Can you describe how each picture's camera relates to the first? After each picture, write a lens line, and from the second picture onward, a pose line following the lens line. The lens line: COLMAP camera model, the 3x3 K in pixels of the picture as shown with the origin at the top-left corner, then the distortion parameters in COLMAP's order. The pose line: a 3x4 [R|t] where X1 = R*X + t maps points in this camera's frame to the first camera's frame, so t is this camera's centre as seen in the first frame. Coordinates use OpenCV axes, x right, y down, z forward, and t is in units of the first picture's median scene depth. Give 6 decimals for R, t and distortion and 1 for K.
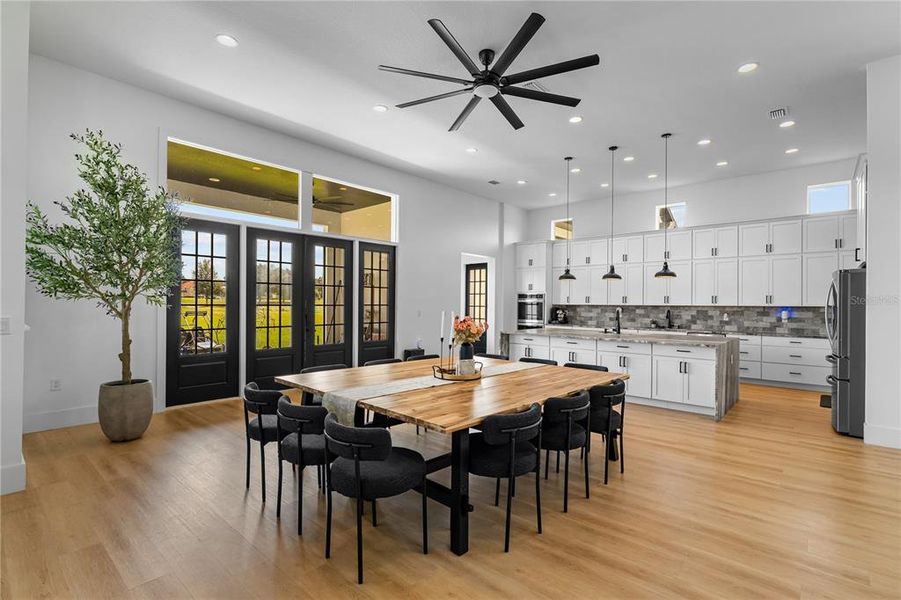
lens RADIAL K [[416.4, 0, 451.1], [0, 416.4, 302.4], [0, 0, 1]] dist [-0.000591, -0.000083]
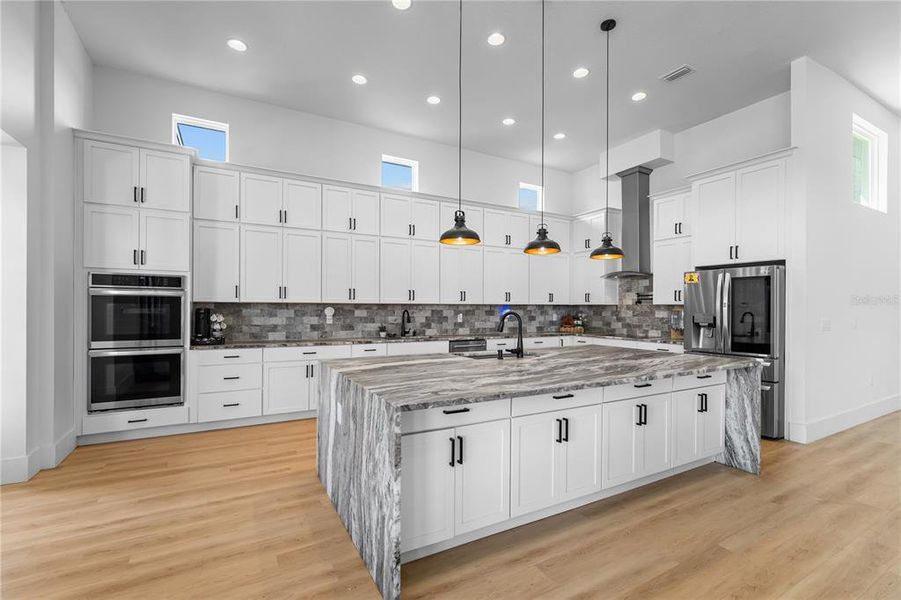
lens RADIAL K [[400.7, 0, 449.9], [0, 400.7, 307.0], [0, 0, 1]] dist [0.000827, 0.000039]
pose [[0.331143, -0.011290, 0.943513, -0.093385], [-0.008923, 0.999846, 0.015096, 0.002206], [-0.943538, -0.013418, 0.330991, 0.797650]]
